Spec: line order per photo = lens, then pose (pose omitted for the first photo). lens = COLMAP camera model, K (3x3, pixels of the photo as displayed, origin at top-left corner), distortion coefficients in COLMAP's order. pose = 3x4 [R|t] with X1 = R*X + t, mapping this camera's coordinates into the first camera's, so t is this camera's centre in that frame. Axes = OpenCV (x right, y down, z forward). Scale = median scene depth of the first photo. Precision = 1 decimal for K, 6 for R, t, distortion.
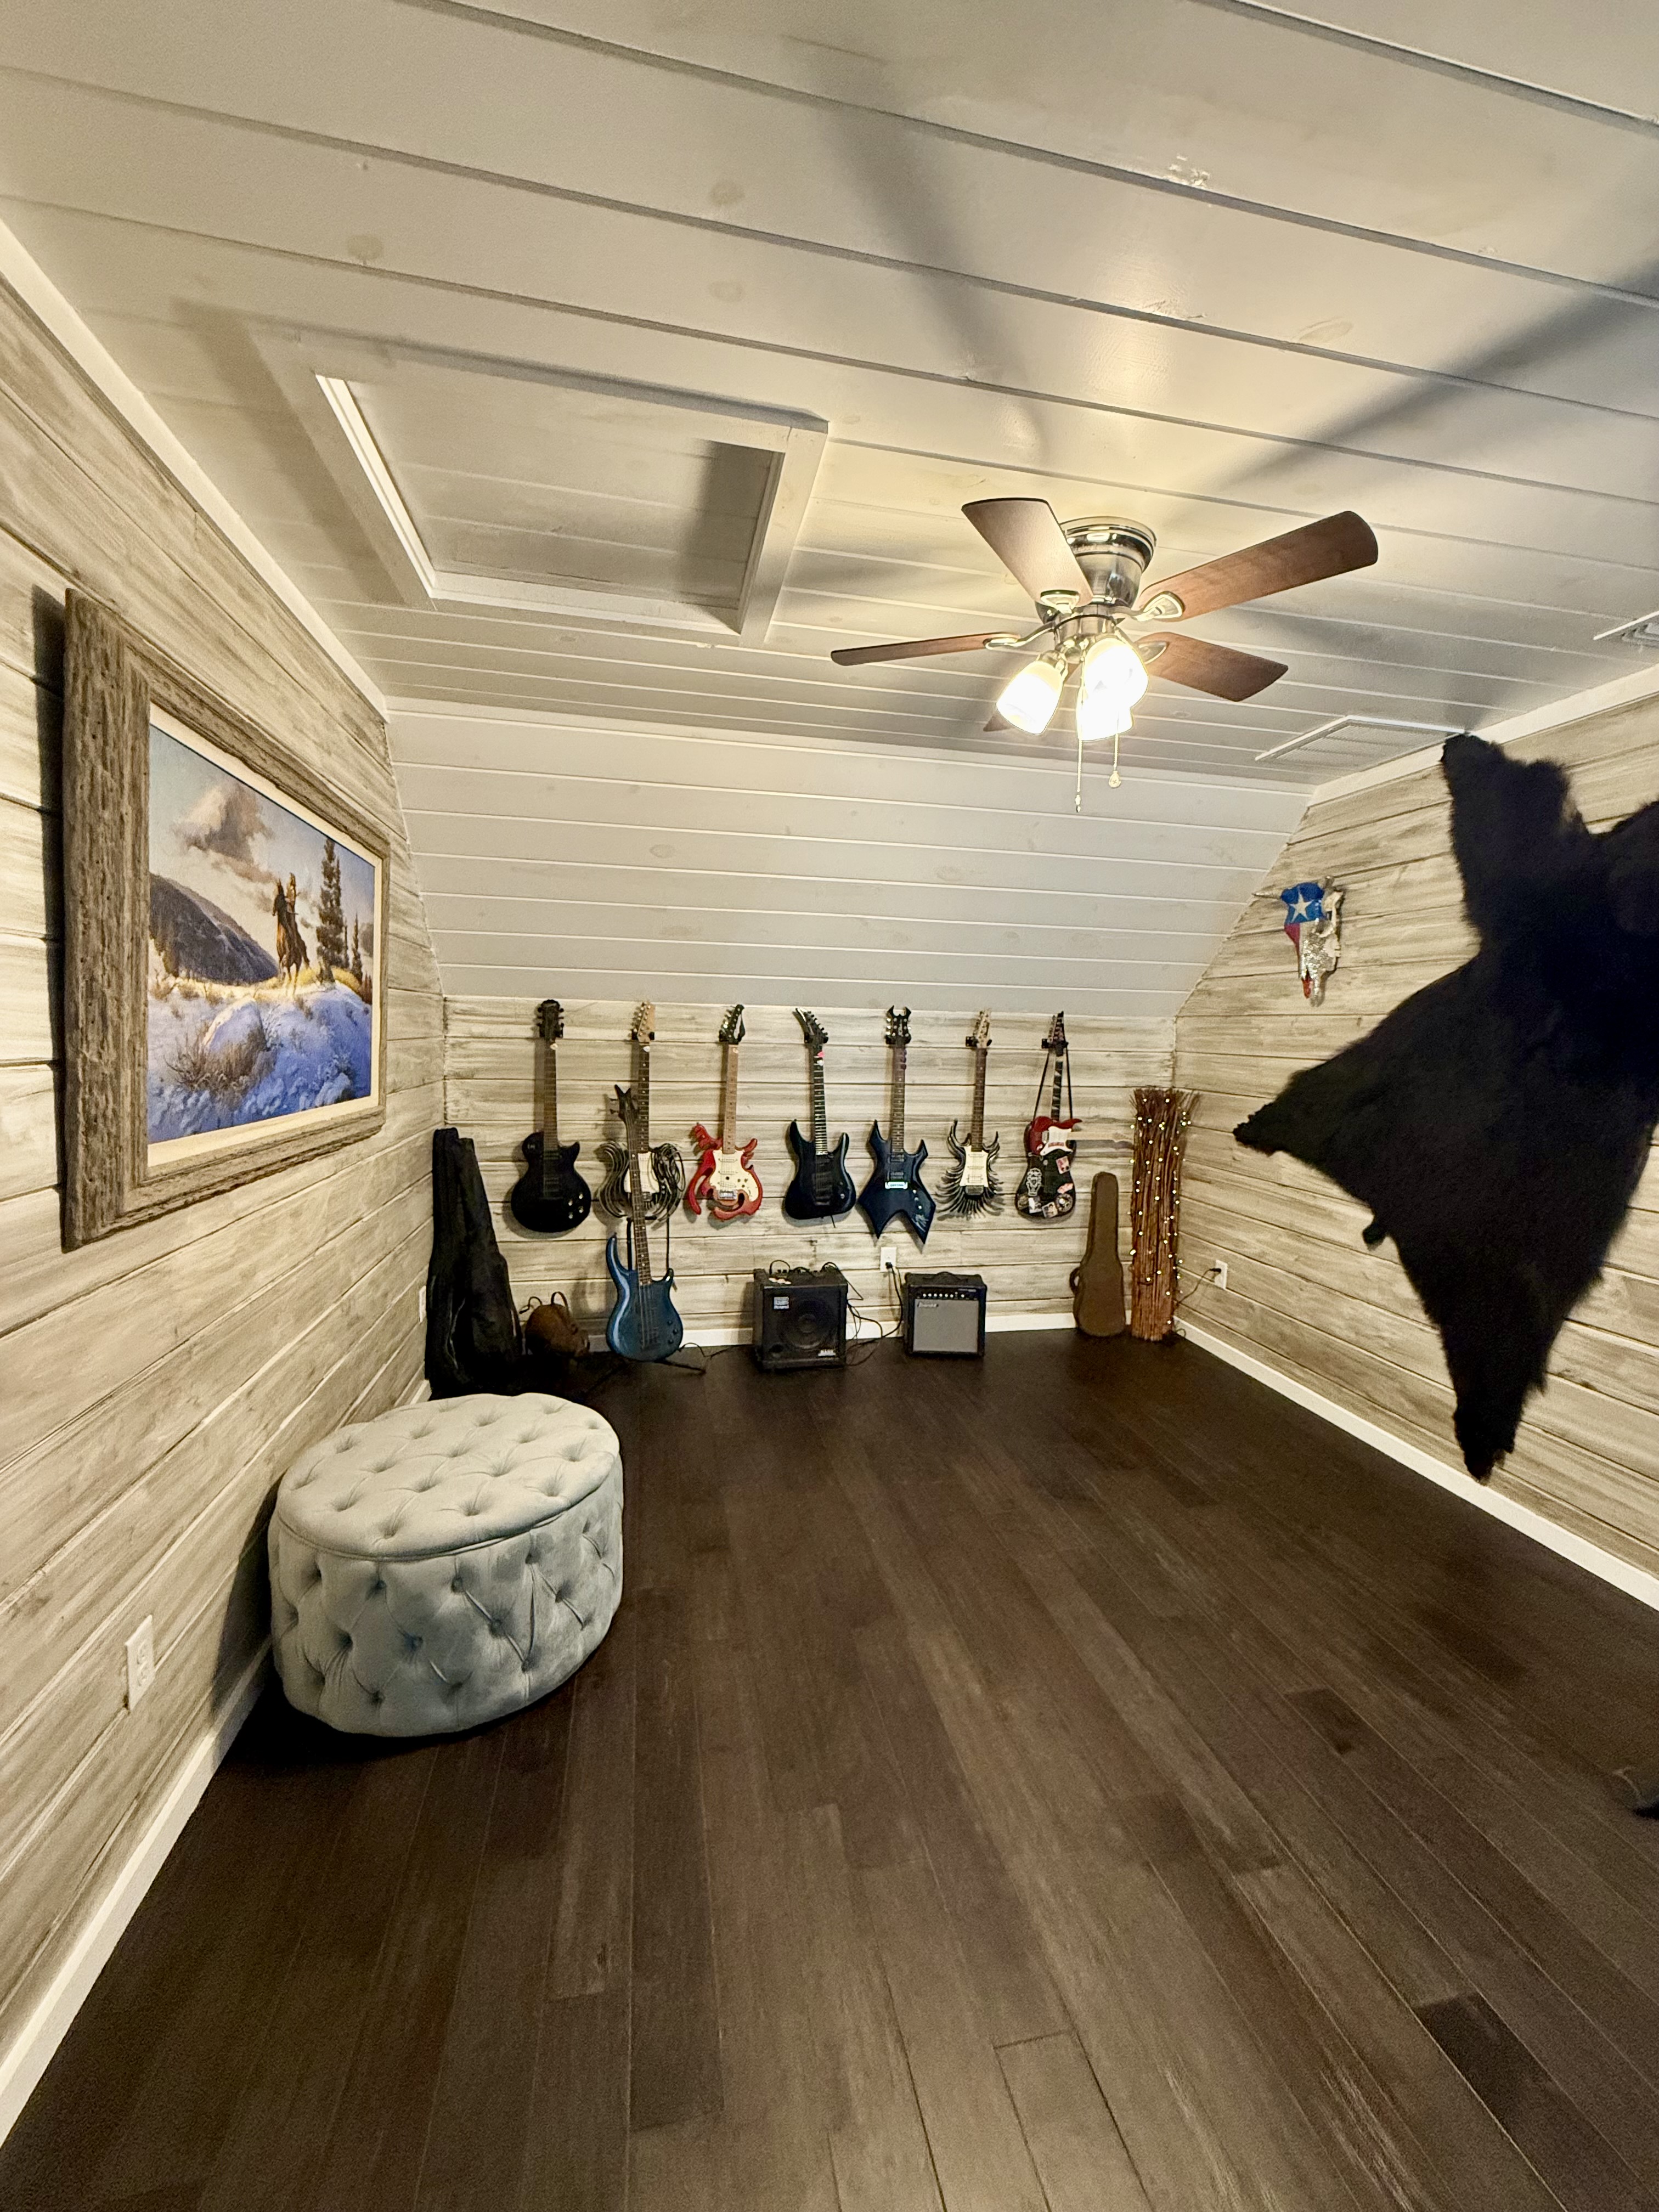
lens RADIAL K [[884.9, 0, 817.4], [0, 884.9, 1100.8], [0, 0, 1]] dist [-0.000019, -0.000118]
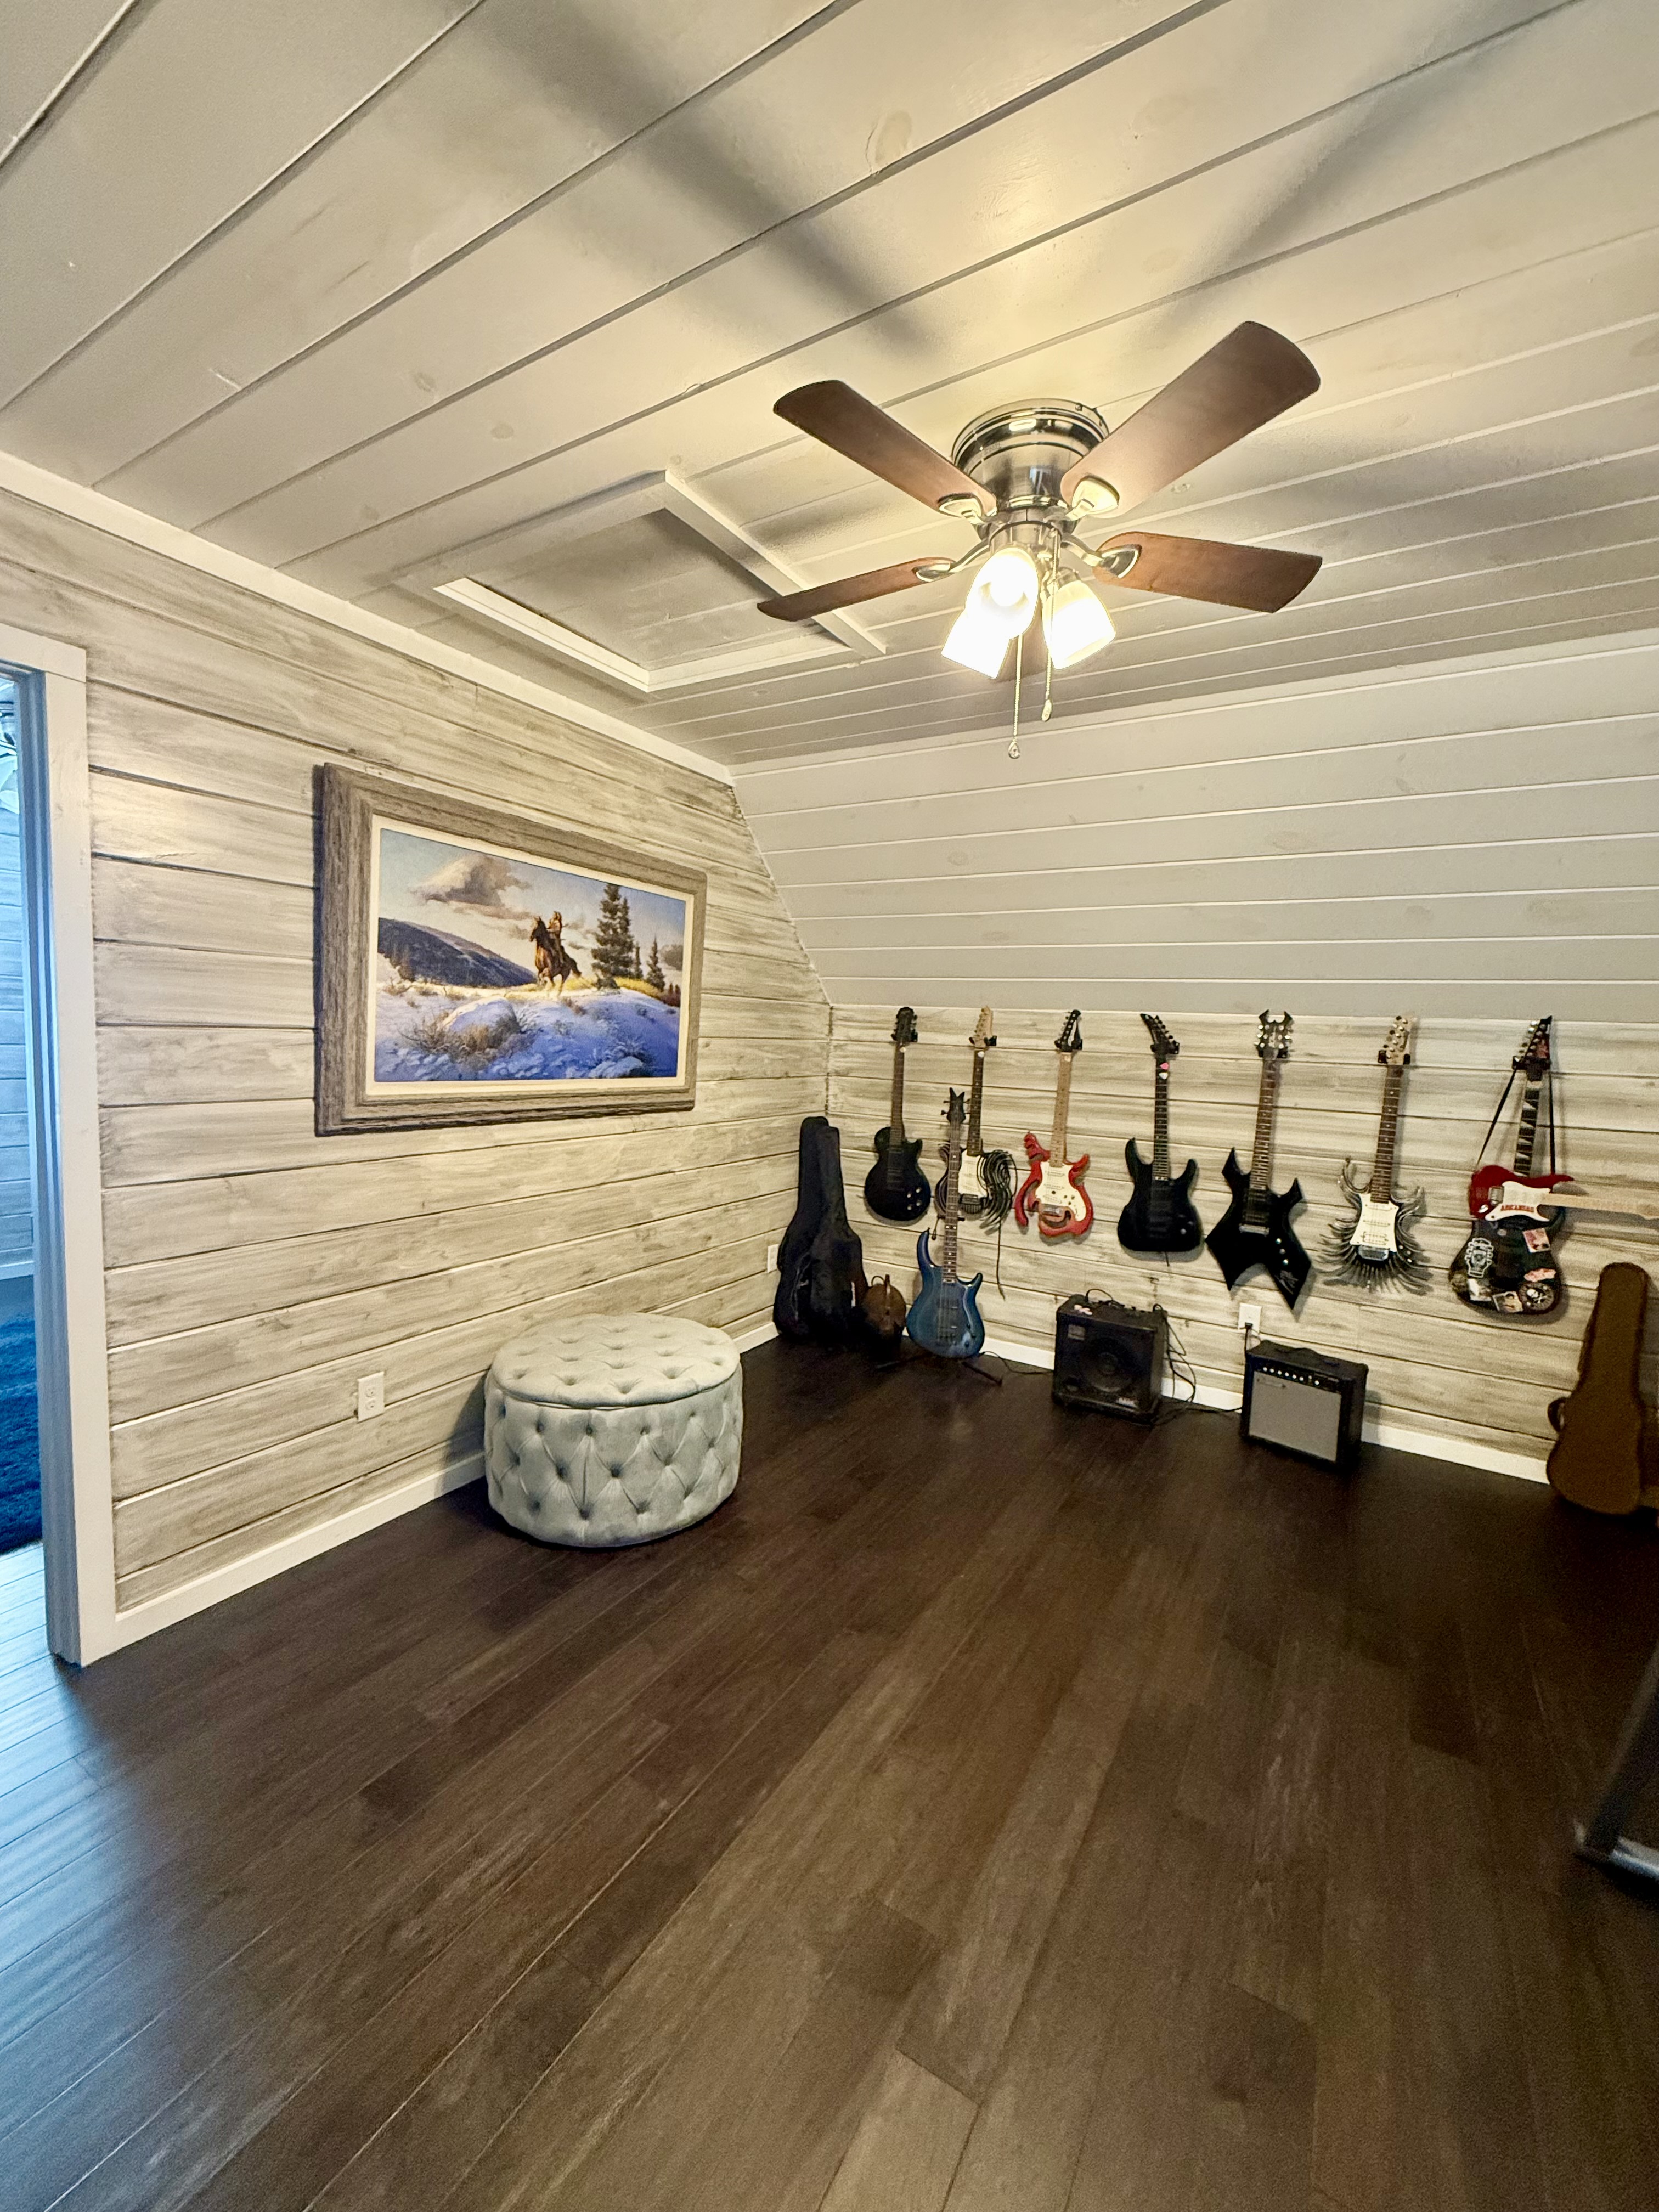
lens RADIAL K [[884.9, 0, 815.5], [0, 884.9, 1104.9], [0, 0, 1]] dist [-0.000019, -0.000118]
pose [[0.731578, 0.061534, -0.678975, 0.360197], [-0.076629, 0.997029, 0.007792, 0.006119], [0.677437, 0.046329, 0.734120, 0.125516]]
